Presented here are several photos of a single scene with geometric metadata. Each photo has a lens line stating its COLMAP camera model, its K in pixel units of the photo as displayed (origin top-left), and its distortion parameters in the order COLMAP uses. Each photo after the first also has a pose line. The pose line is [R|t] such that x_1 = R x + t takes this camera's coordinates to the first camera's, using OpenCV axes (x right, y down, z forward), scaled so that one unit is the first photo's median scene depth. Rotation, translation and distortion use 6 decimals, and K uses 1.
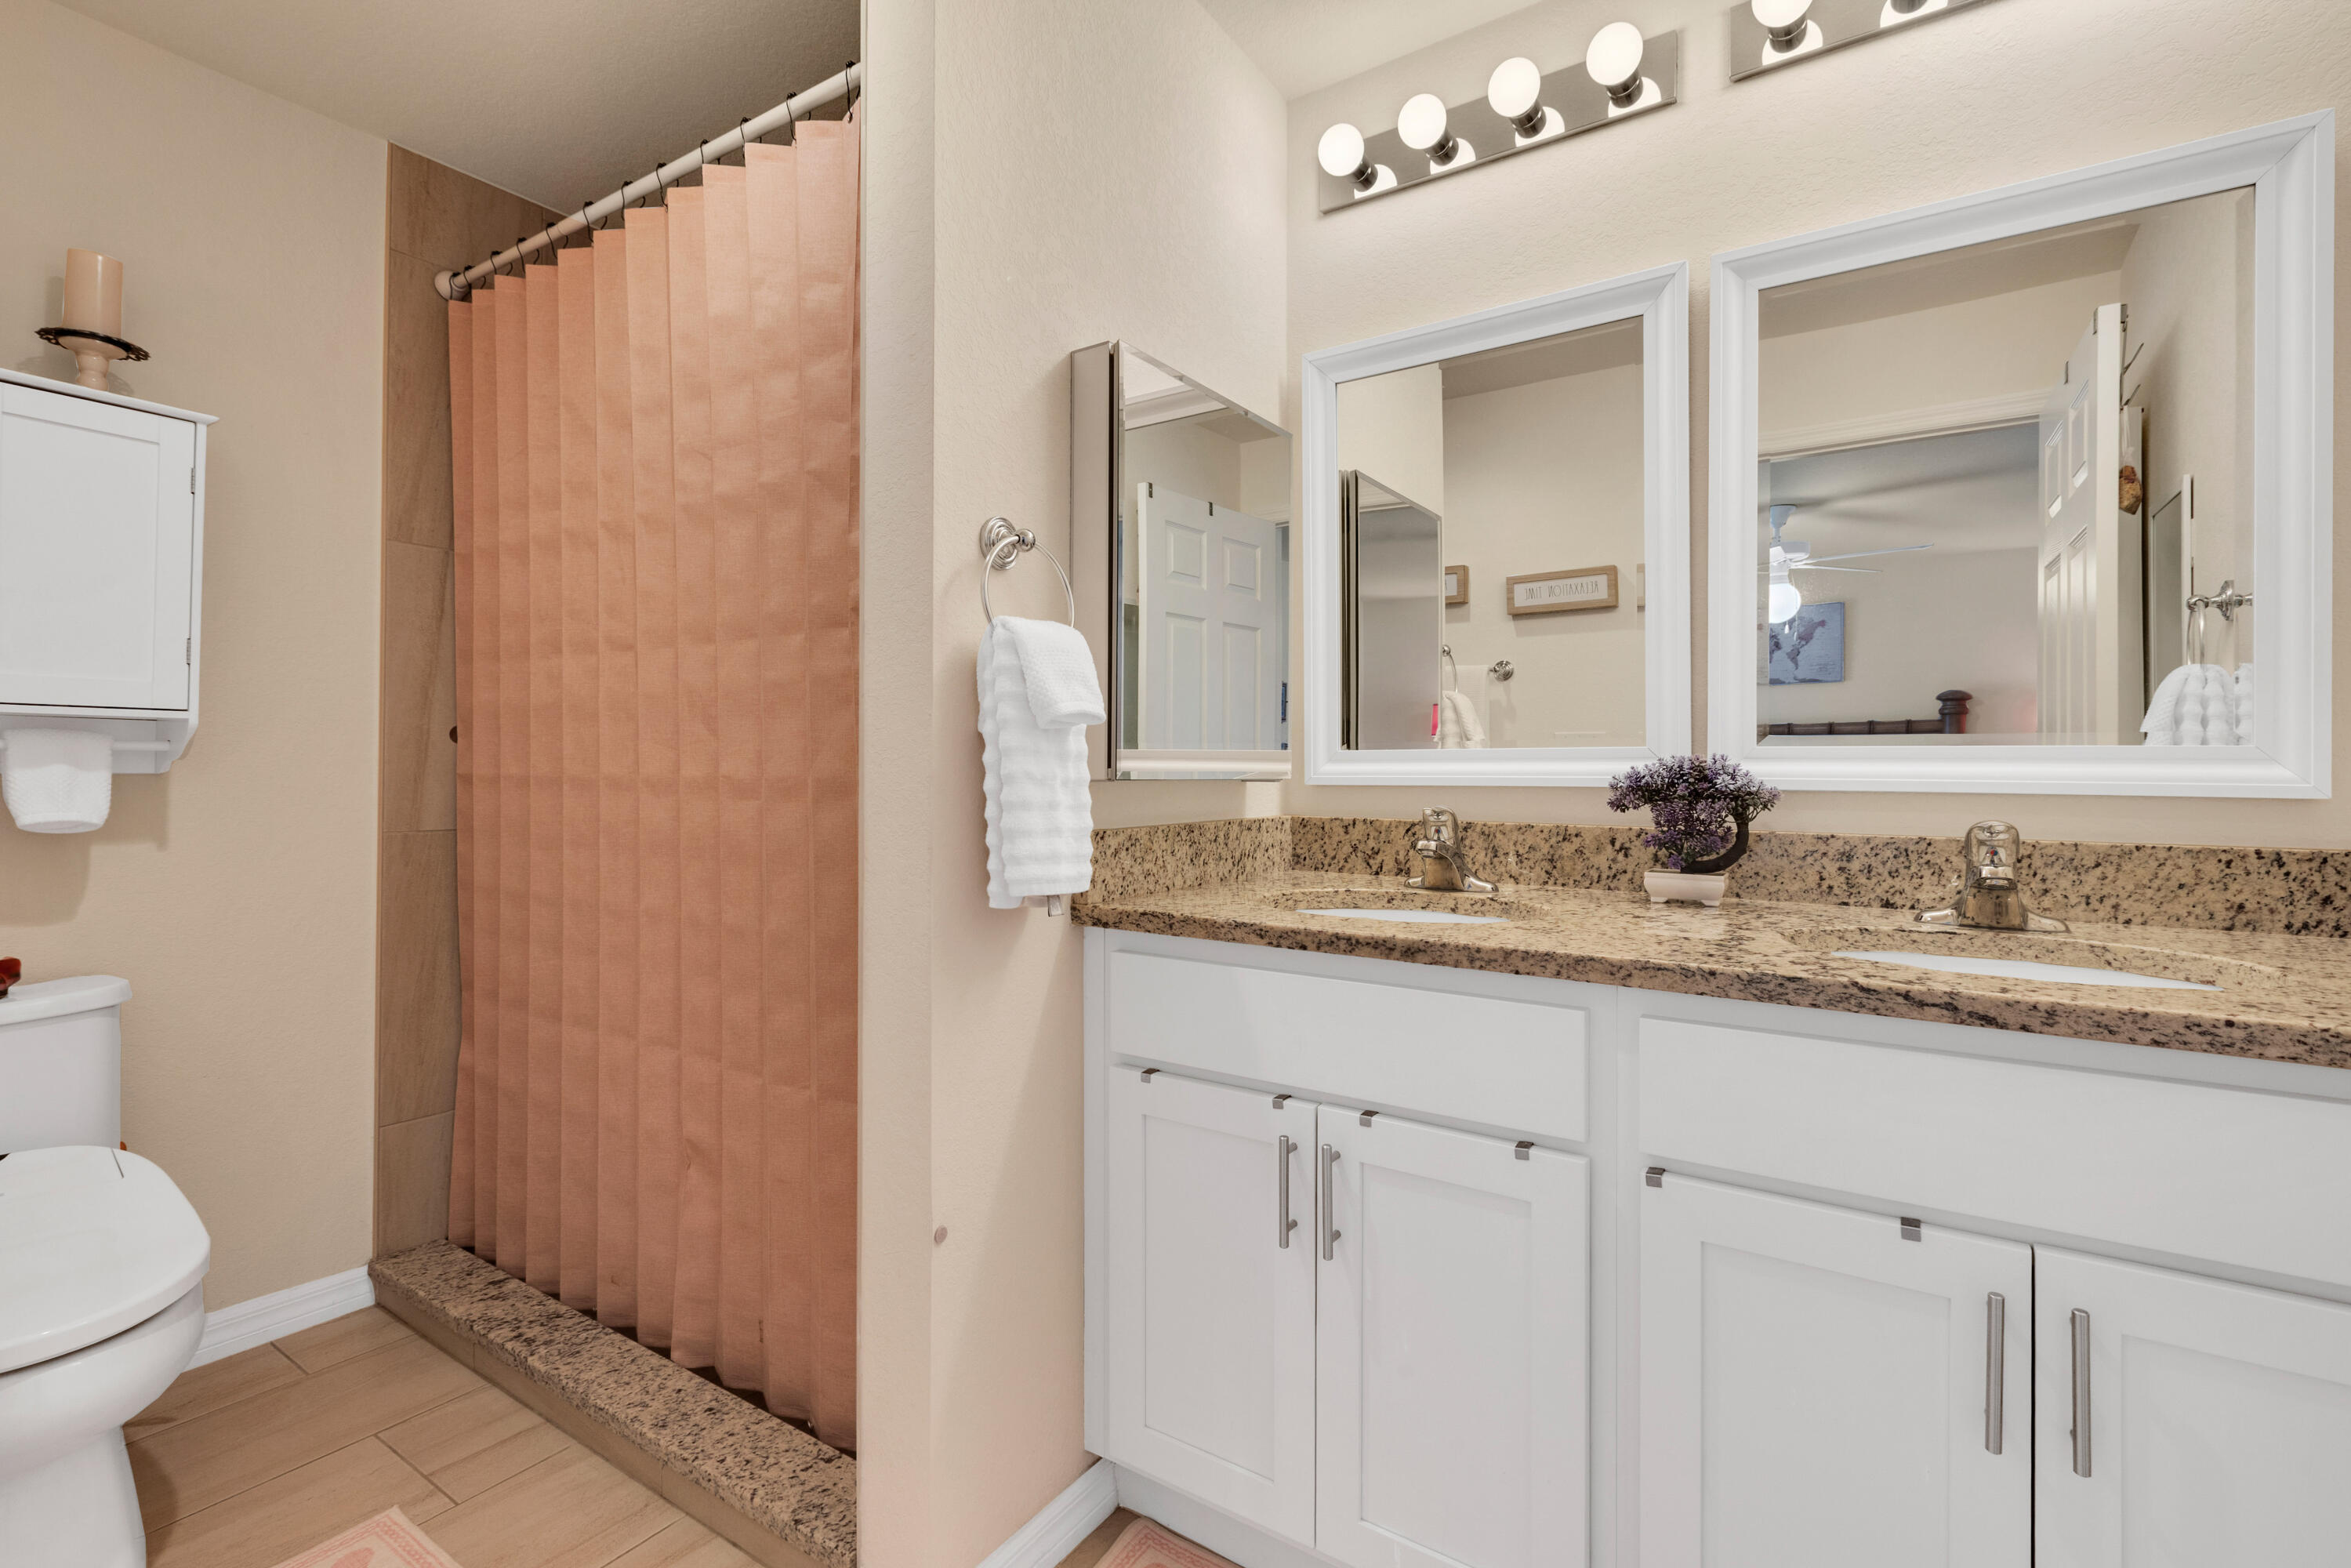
lens RADIAL K [[1074.1, 0, 1180.9], [0, 1074.1, 785.6], [0, 0, 1]] dist [0.003771, -0.001277]
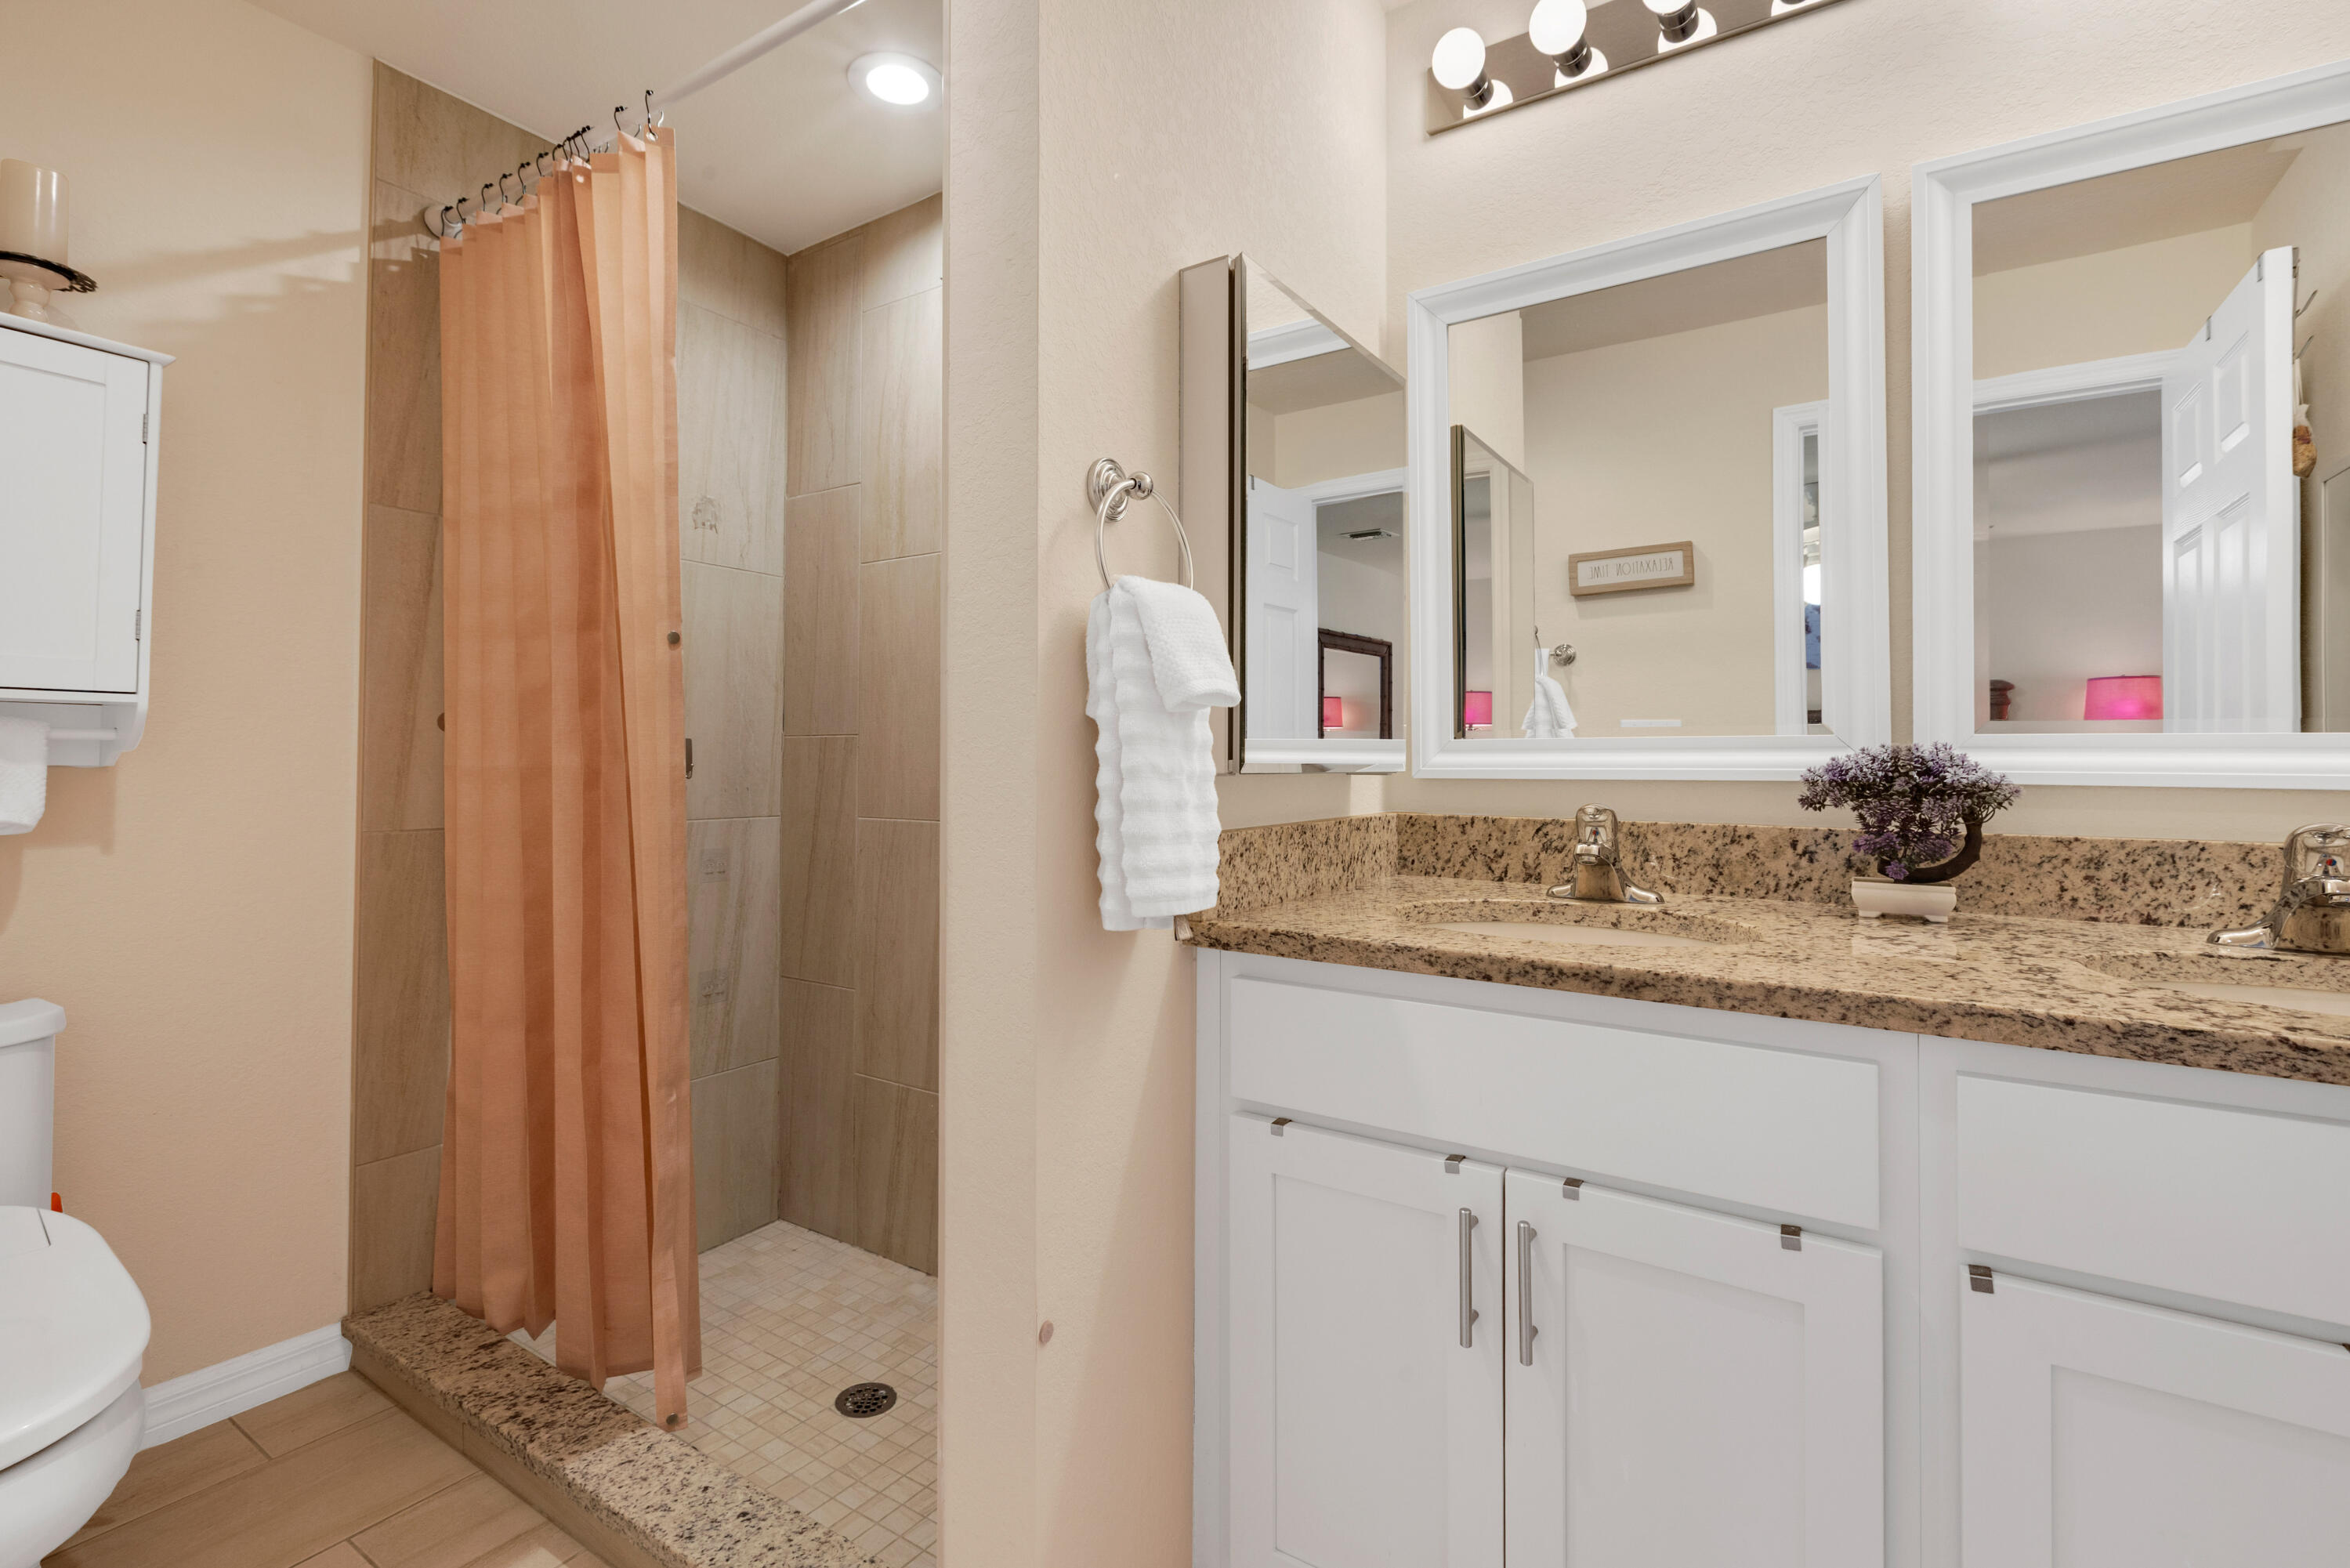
lens RADIAL K [[1073.6, 0, 1168.9], [0, 1073.6, 765.0], [0, 0, 1]] dist [0.003771, -0.001277]
pose [[0.999982, -0.000408, 0.005968, -0.105177], [0.000469, 0.999947, -0.010238, -0.003083], [-0.005963, 0.010241, 0.999930, 0.140181]]
